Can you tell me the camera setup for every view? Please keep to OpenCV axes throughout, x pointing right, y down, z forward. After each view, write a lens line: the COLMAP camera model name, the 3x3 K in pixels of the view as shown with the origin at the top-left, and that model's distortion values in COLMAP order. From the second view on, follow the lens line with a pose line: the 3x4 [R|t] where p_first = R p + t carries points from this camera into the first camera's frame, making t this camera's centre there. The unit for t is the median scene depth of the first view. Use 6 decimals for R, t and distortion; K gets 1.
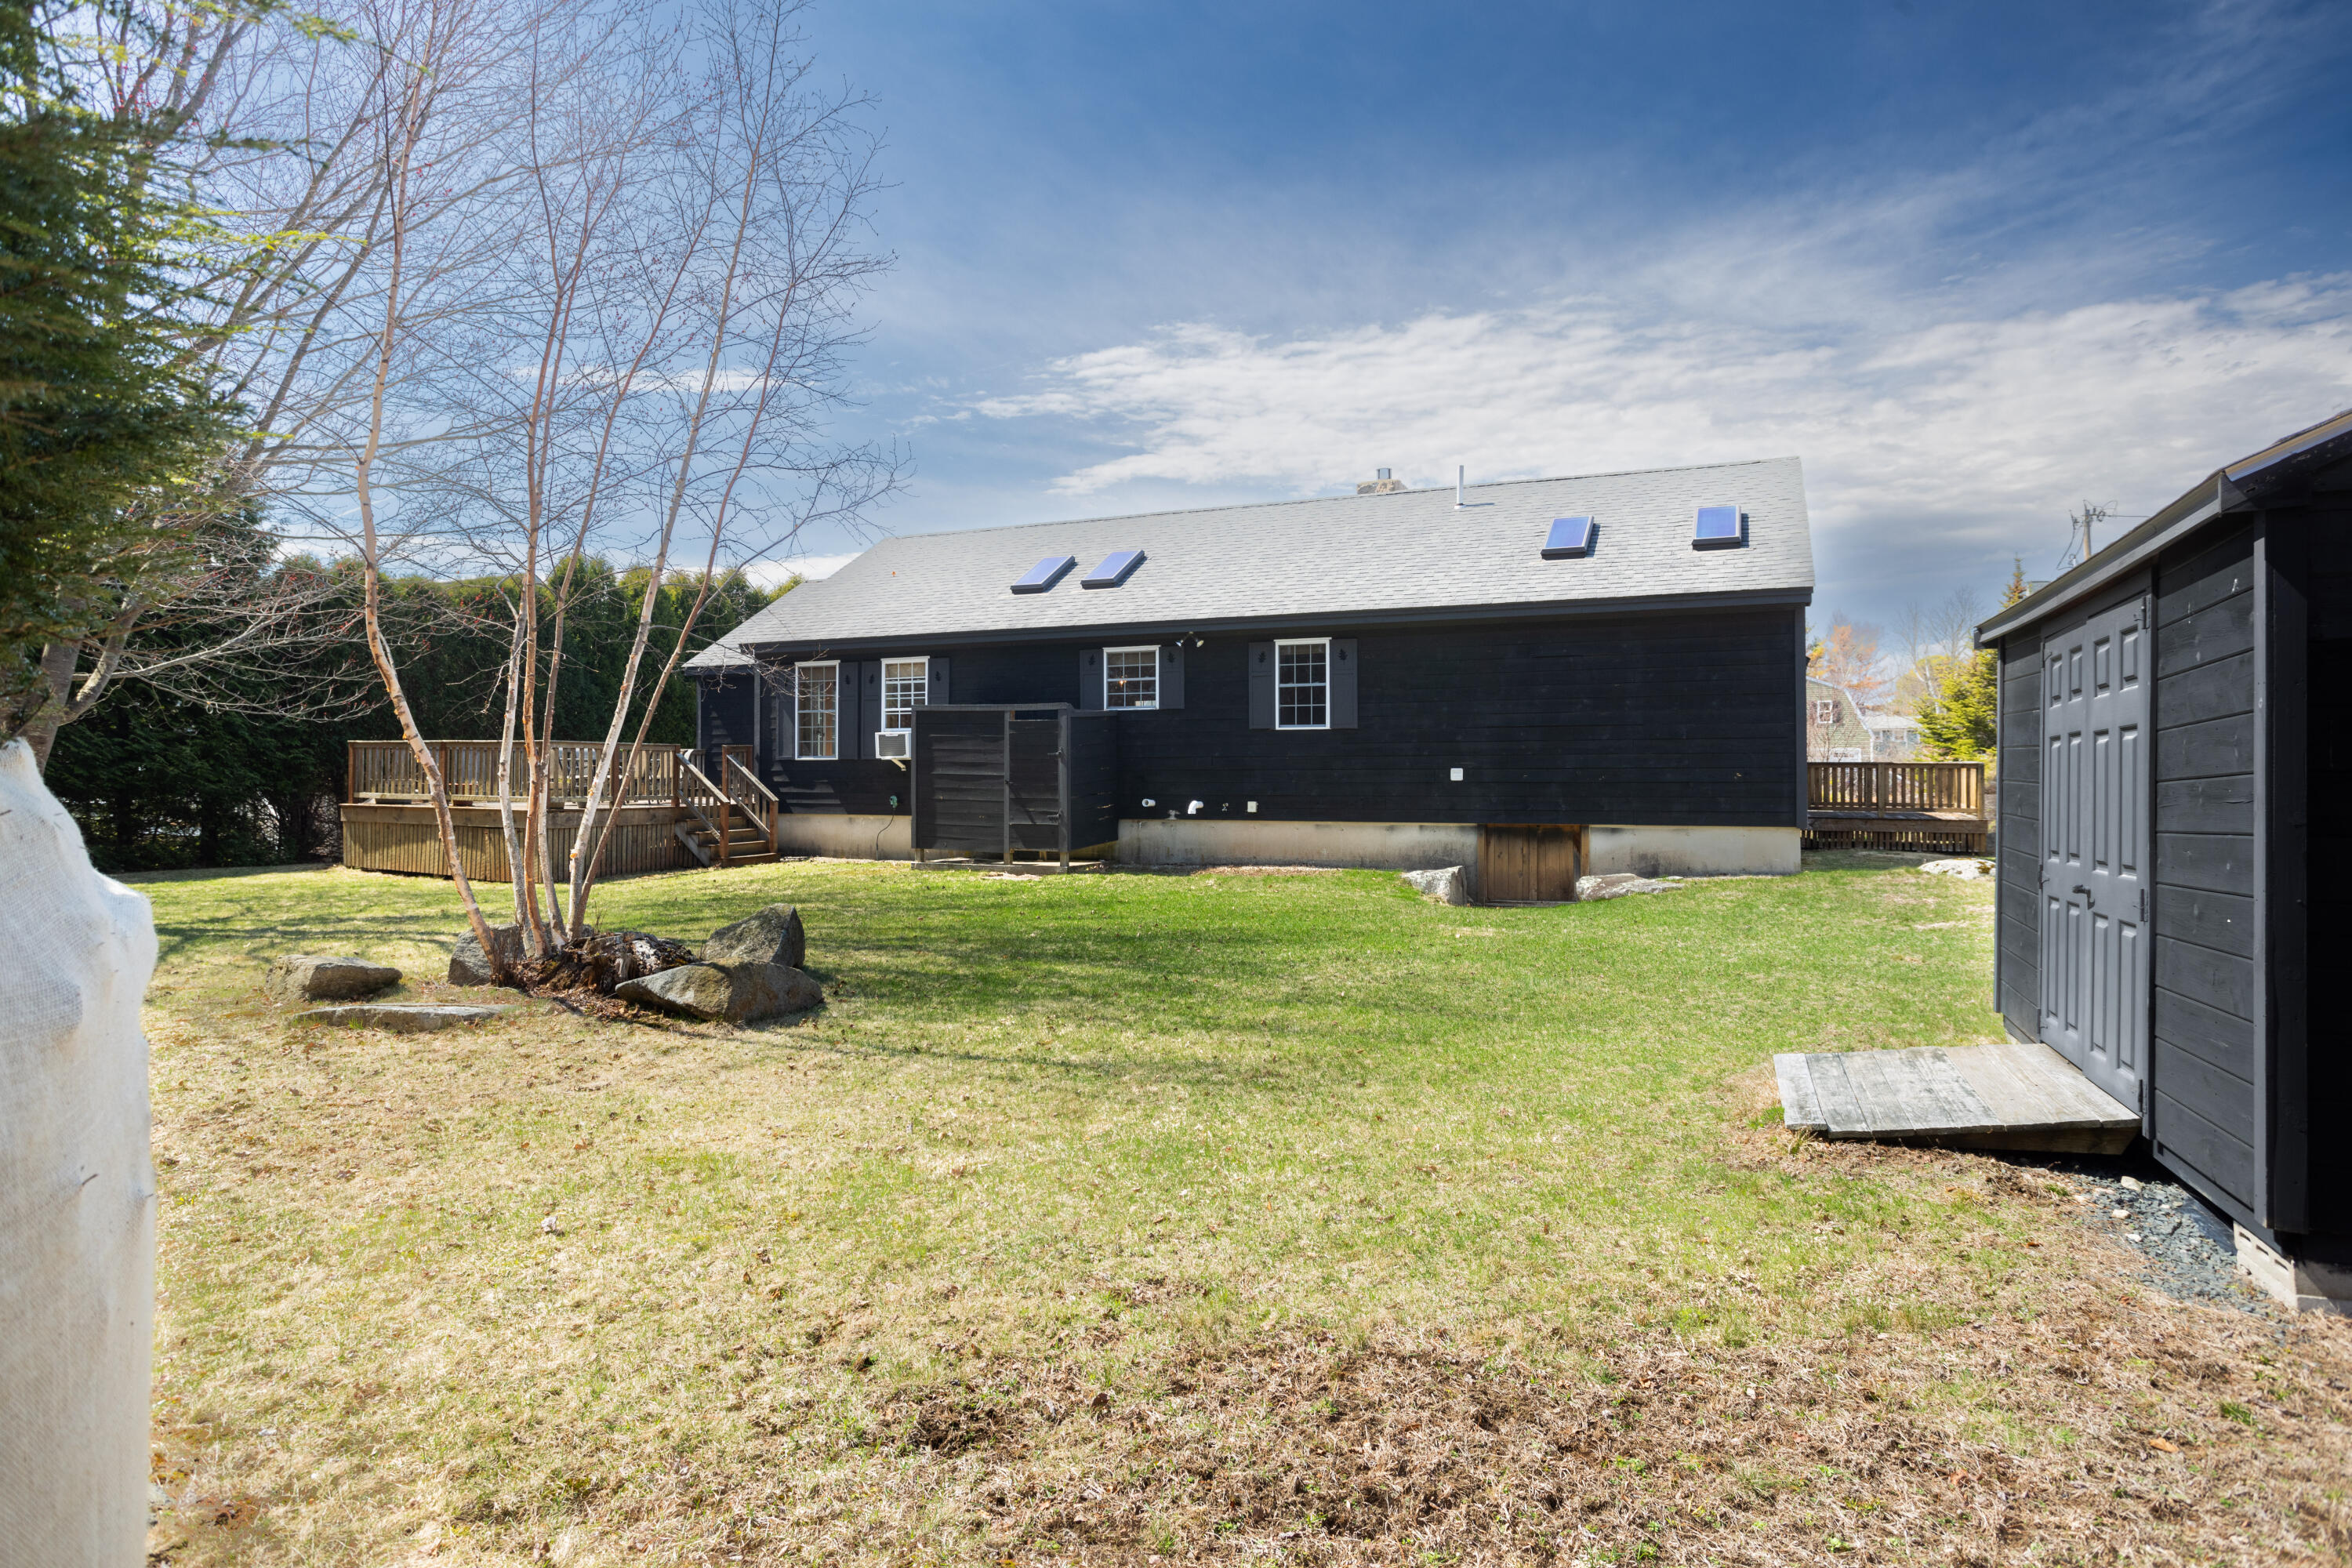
lens RADIAL K [[1282.2, 0, 1114.3], [0, 1282.2, 761.4], [0, 0, 1]] dist [-0.004666, 0.000053]
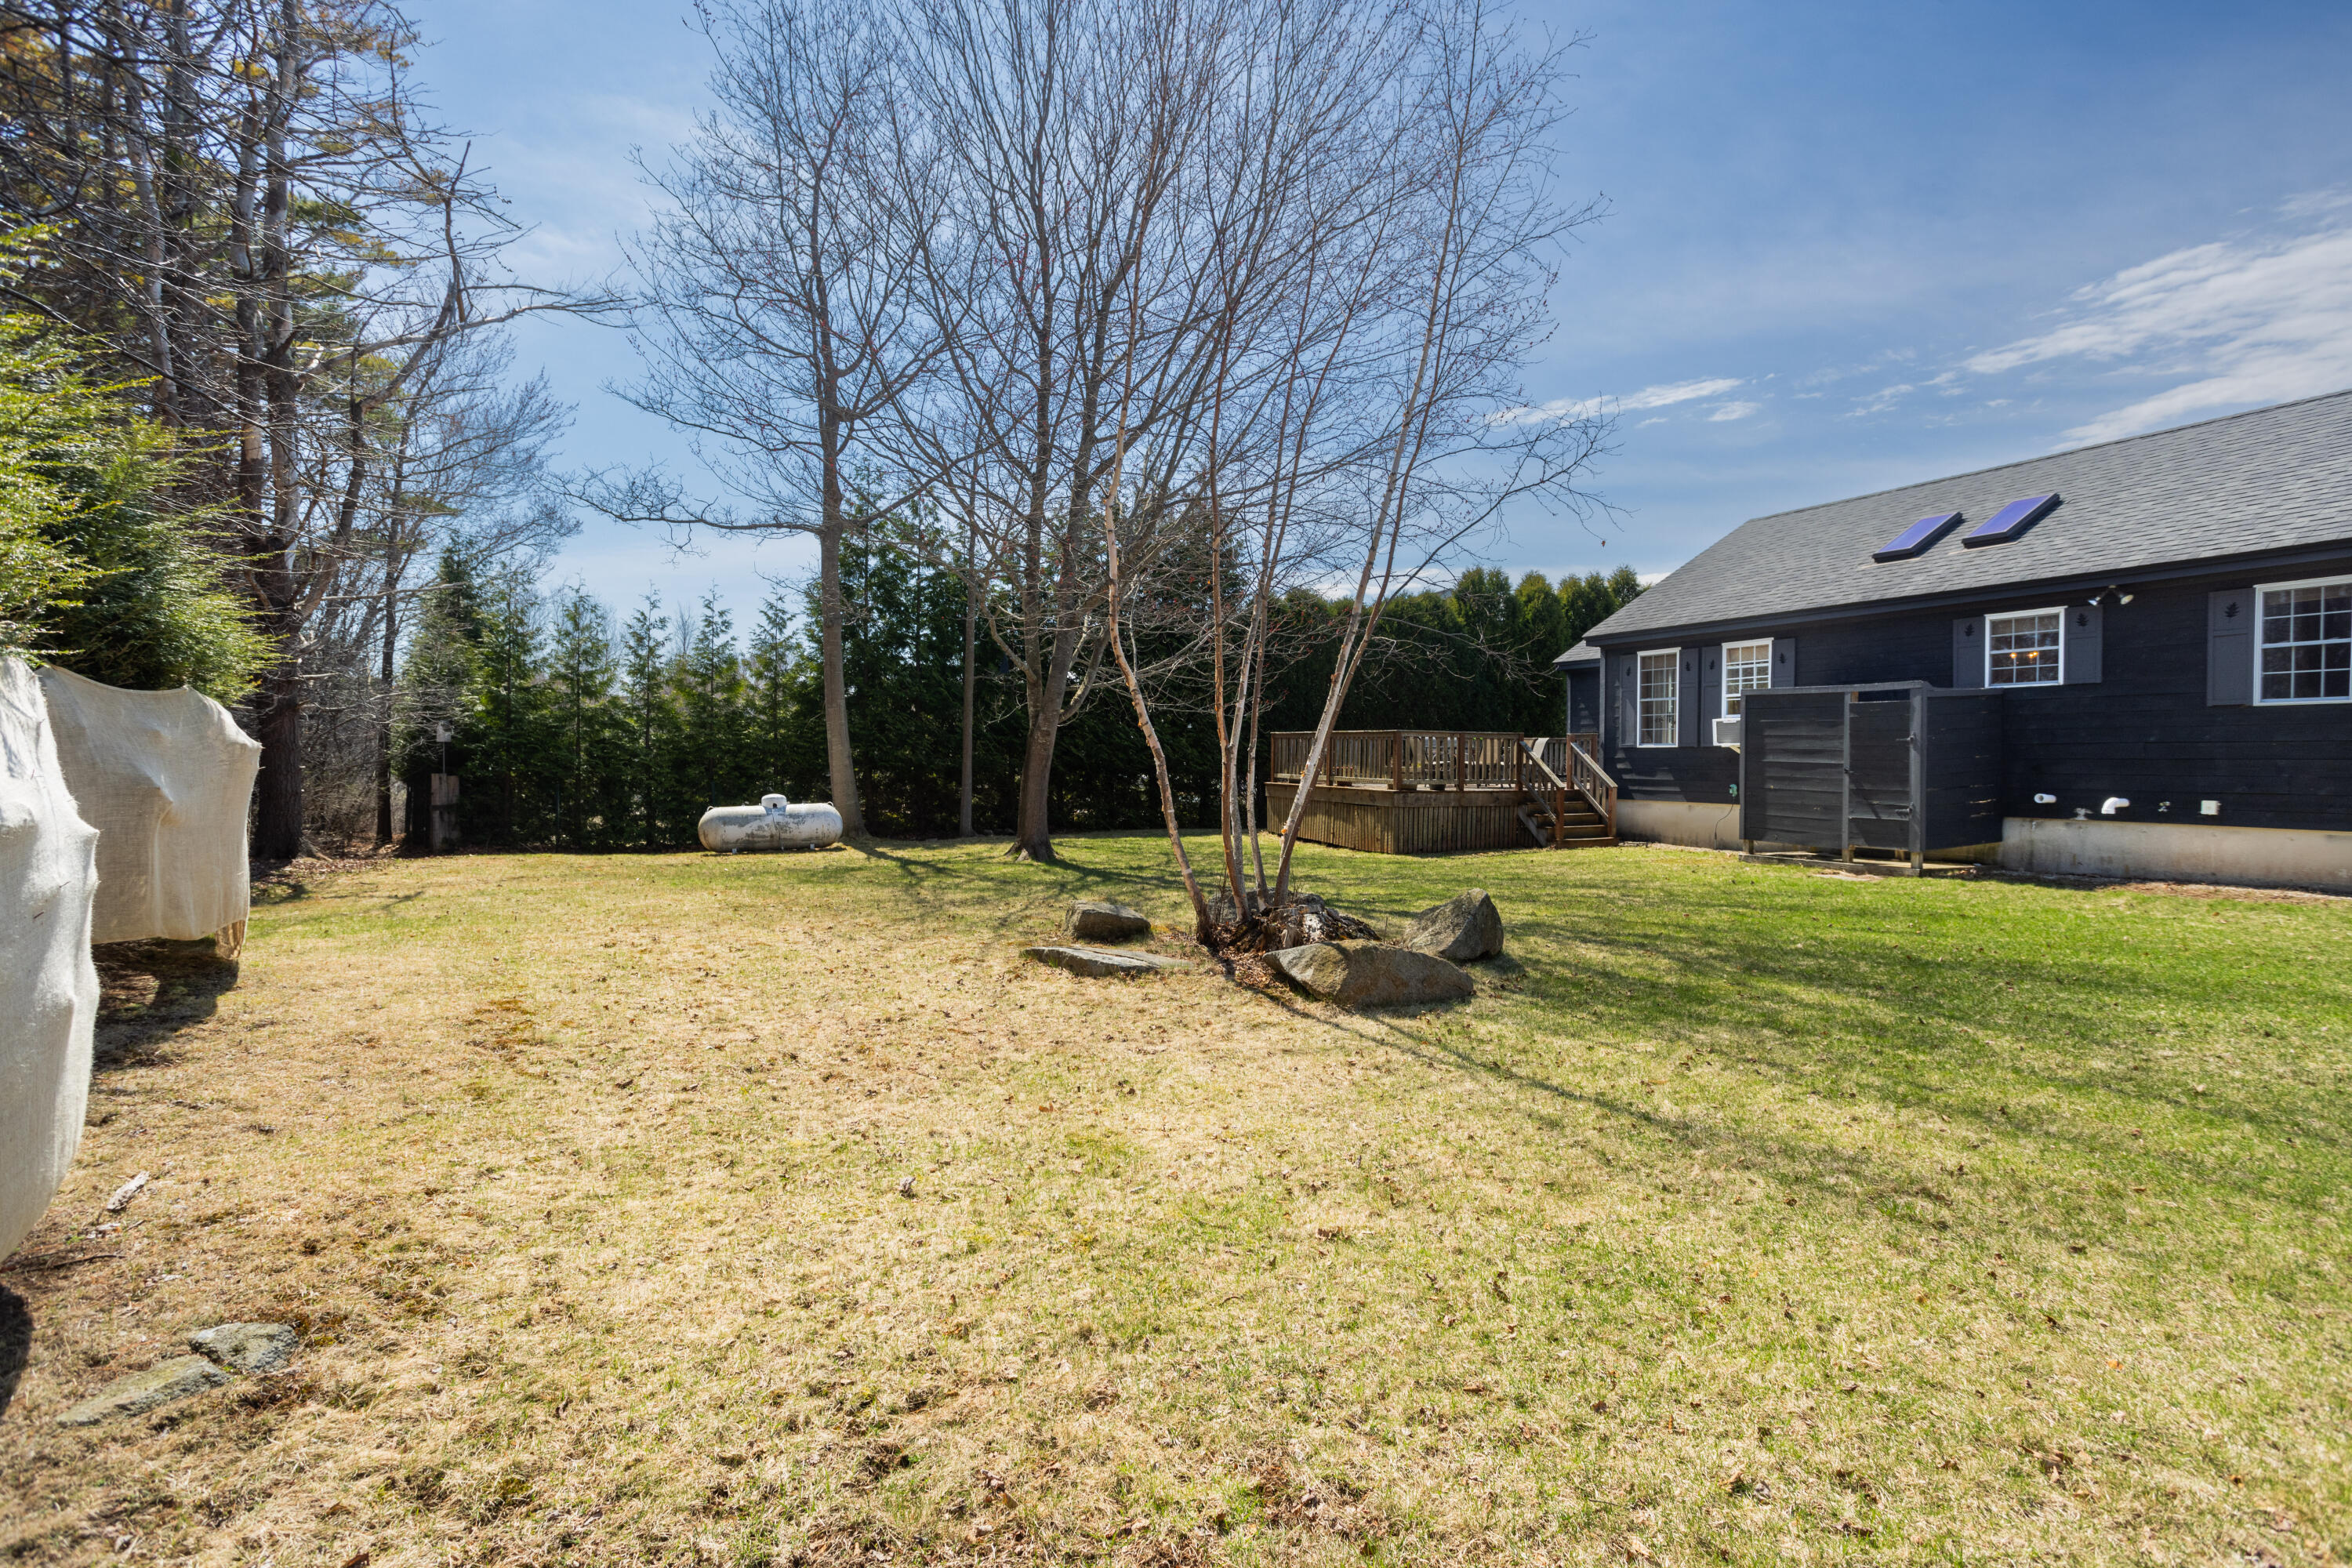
lens RADIAL K [[1138.0, 0, 1175.7], [0, 1138.0, 761.7], [0, 0, 1]] dist [-0.054490, 0.036894]
pose [[0.762005, 0.006631, -0.647537, 0.067604], [-0.000461, 0.999953, 0.009698, 0.002090], [0.647570, -0.007092, 0.761973, 0.095182]]
